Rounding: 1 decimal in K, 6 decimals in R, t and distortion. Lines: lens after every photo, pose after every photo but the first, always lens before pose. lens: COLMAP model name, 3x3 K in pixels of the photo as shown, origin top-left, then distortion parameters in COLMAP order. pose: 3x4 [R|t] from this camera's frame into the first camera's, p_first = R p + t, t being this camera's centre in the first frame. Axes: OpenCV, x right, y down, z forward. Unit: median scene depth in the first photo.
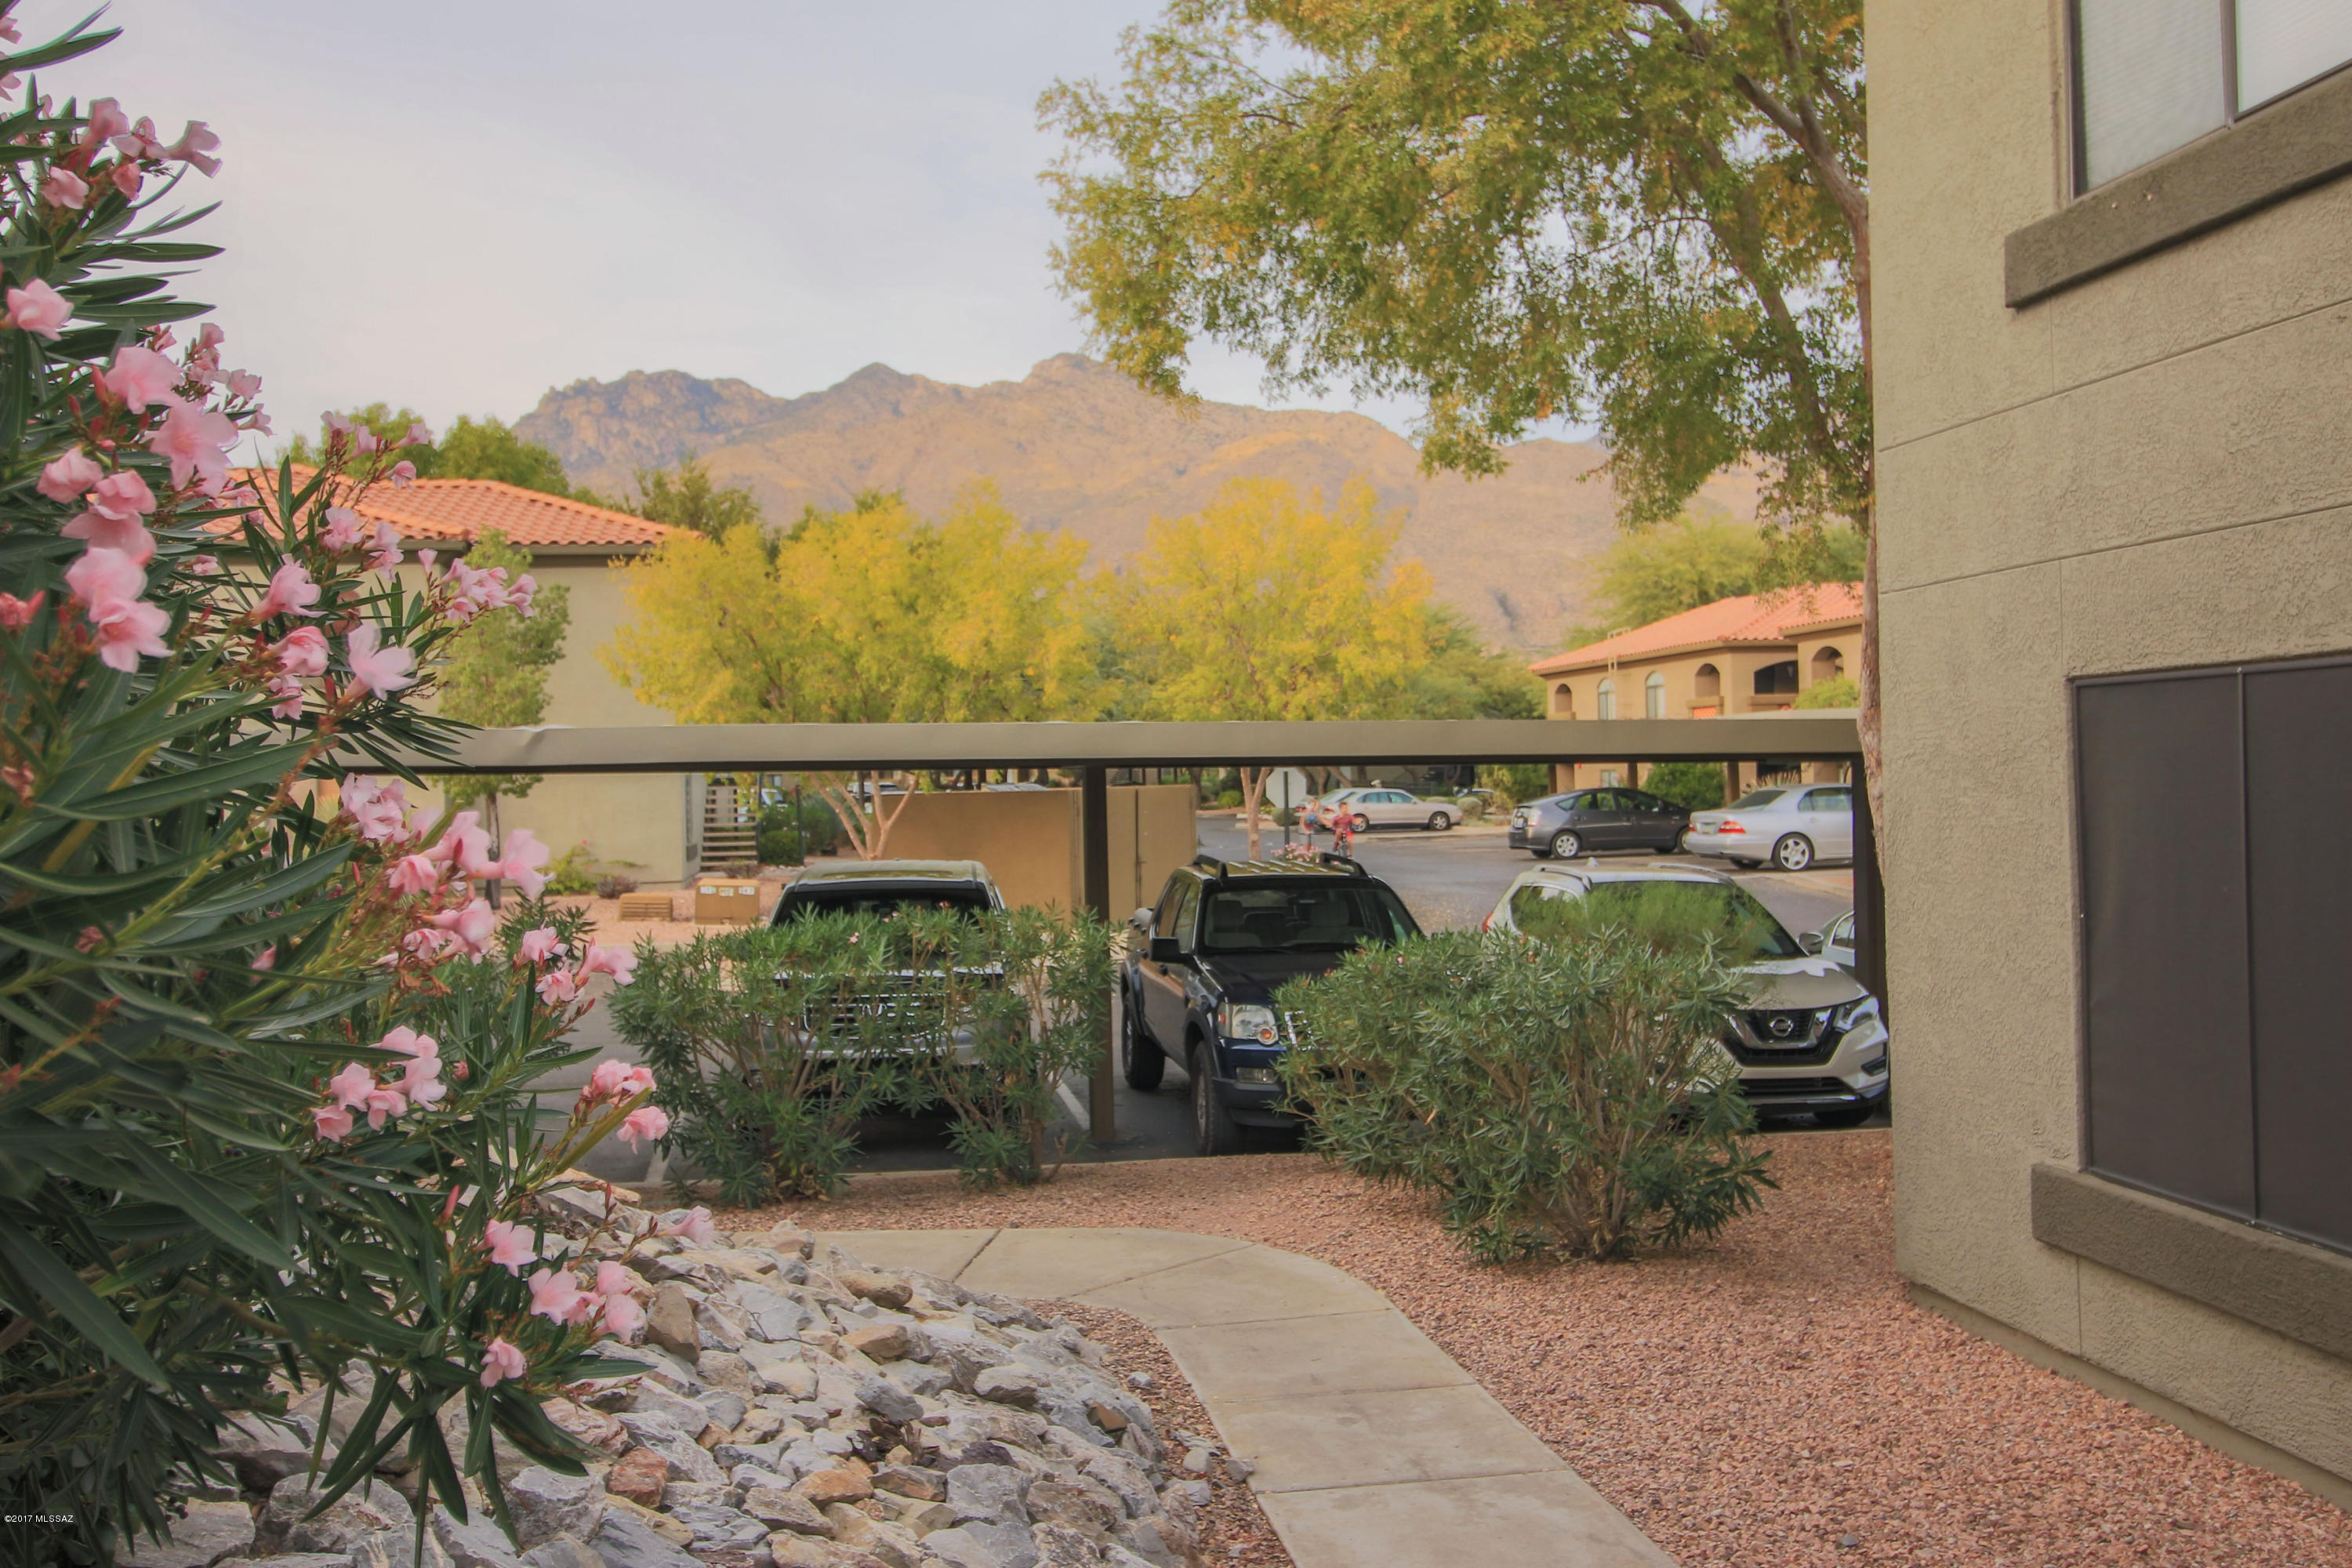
lens RADIAL K [[1911.9, 0, 1176.0], [0, 1911.9, 784.0], [0, 0, 1]] dist [0.002063, 0.001683]
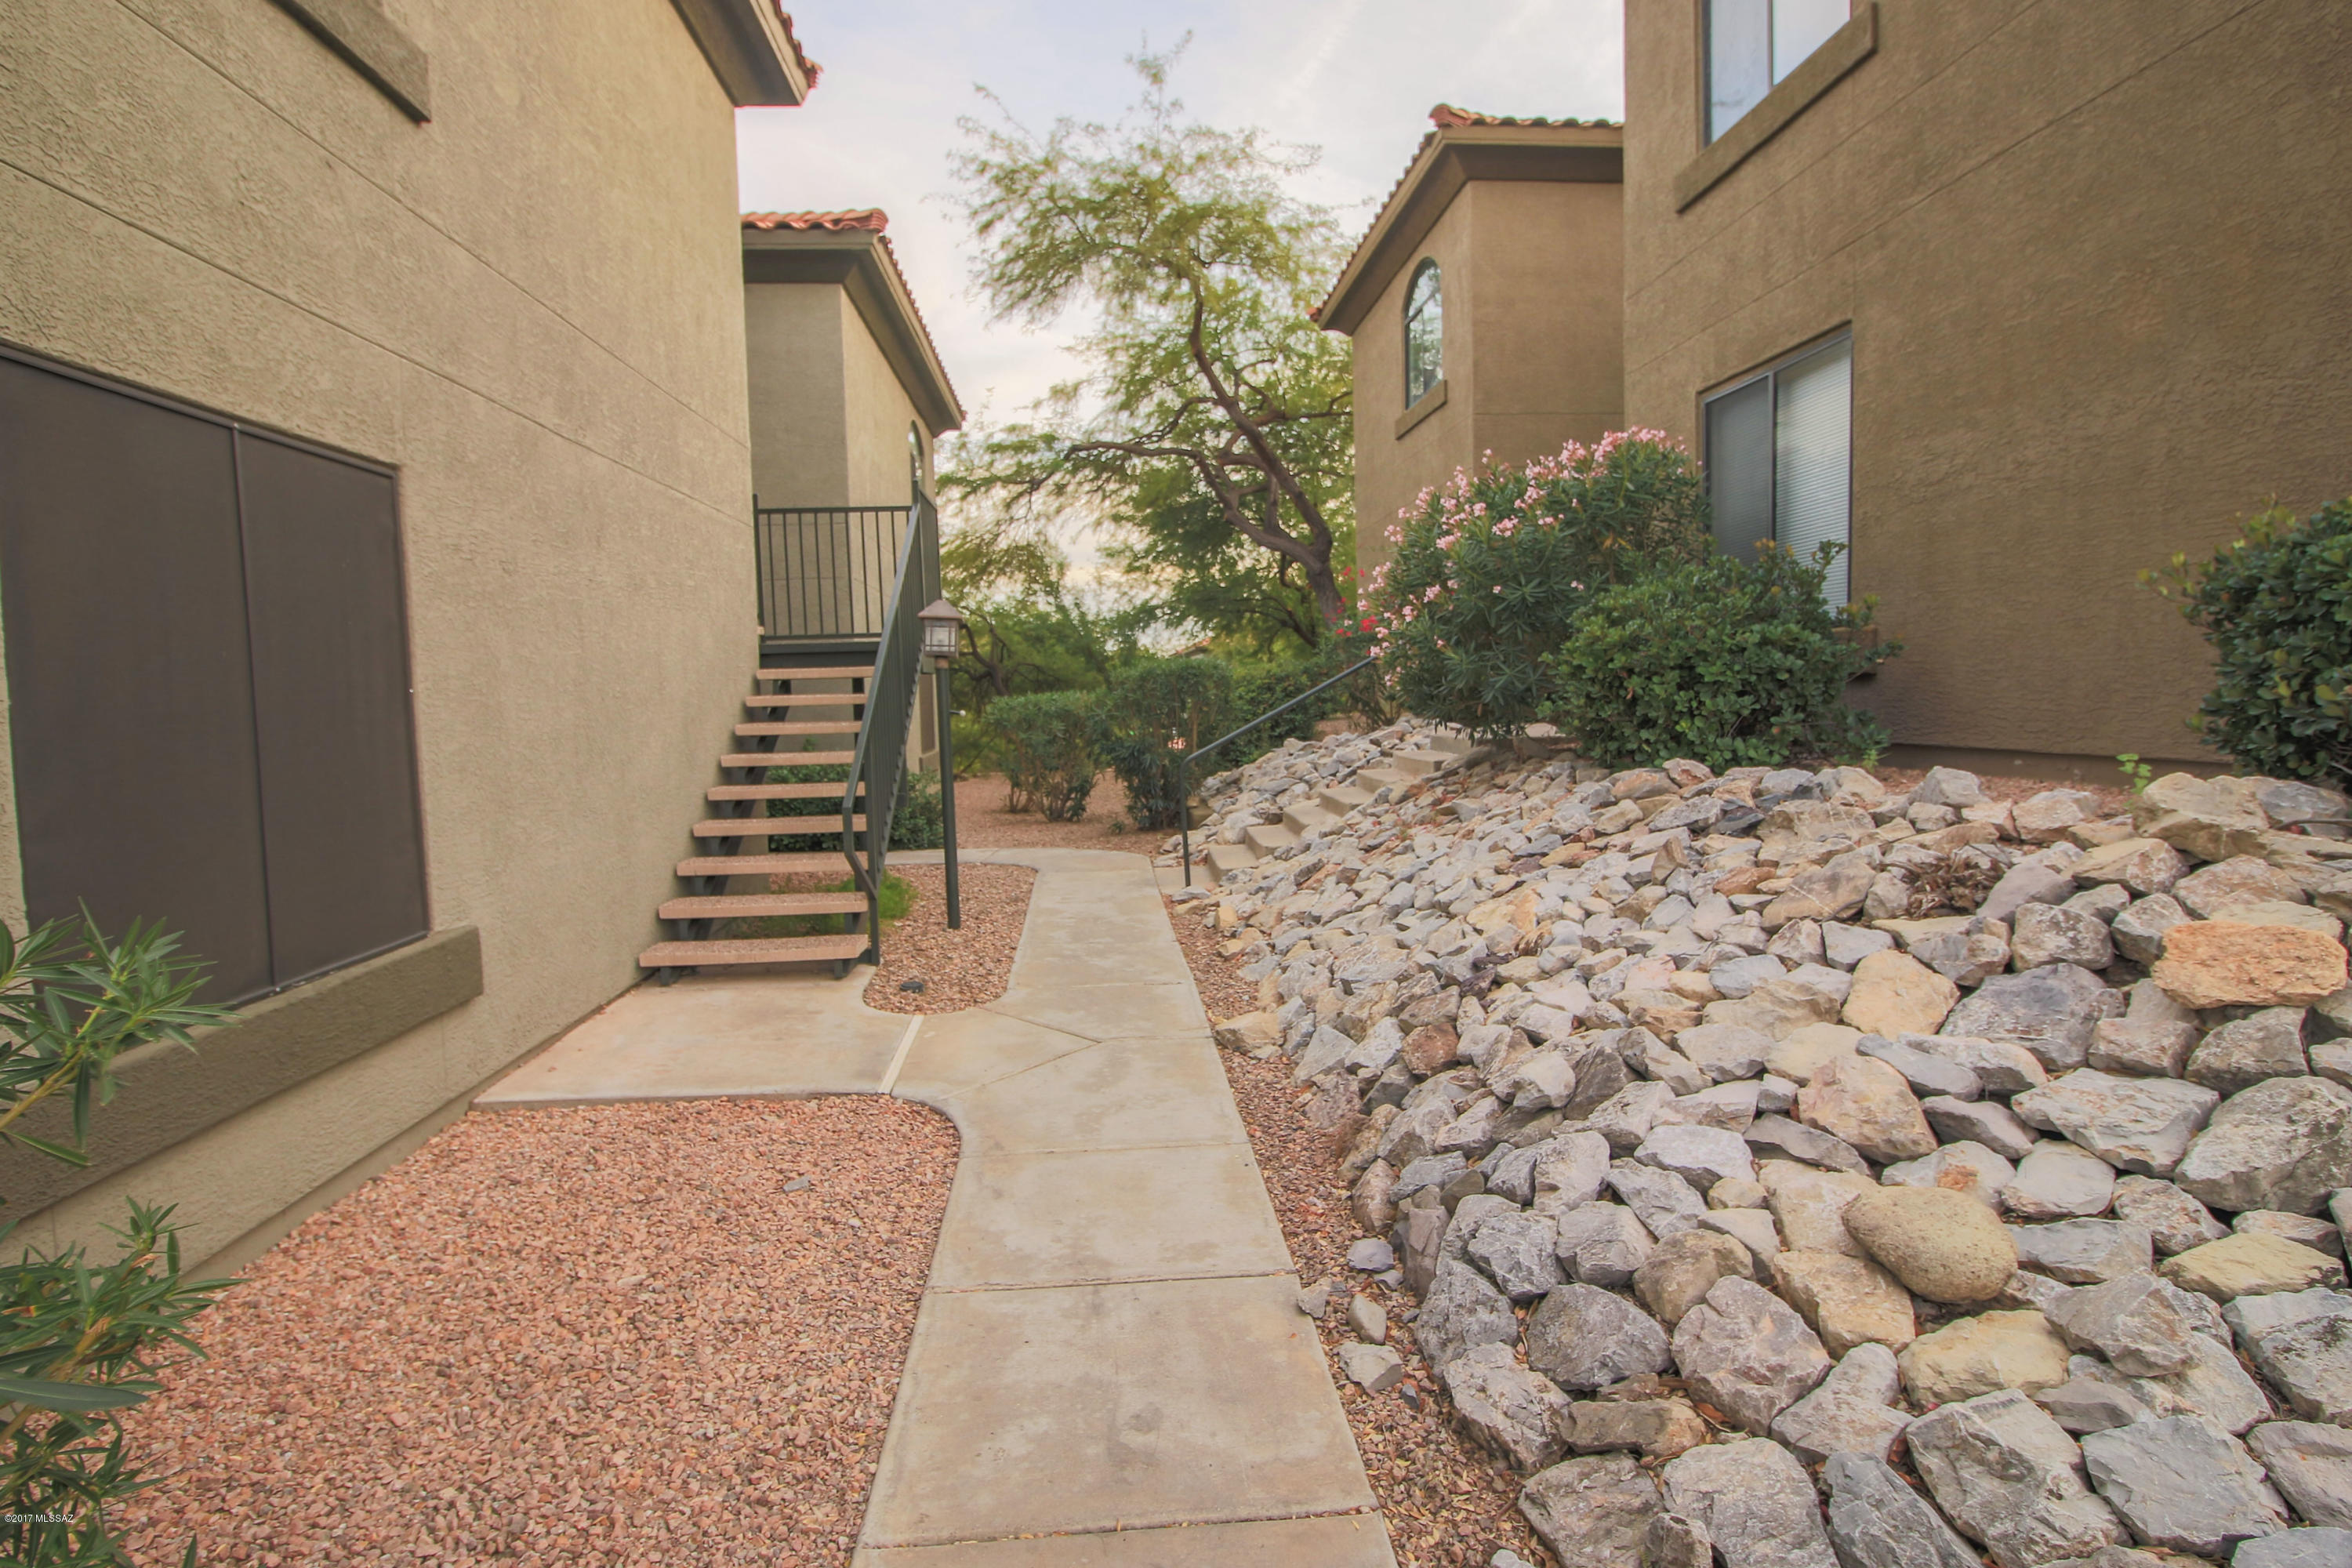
lens RADIAL K [[1081.8, 0, 1191.4], [0, 1081.8, 768.2], [0, 0, 1]] dist [0.003821, -0.014240]
pose [[-0.995228, 0.048450, 0.084694, 0.036622], [0.054924, 0.995605, 0.075852, 0.098331], [-0.080647, 0.080142, -0.993516, 1.513818]]
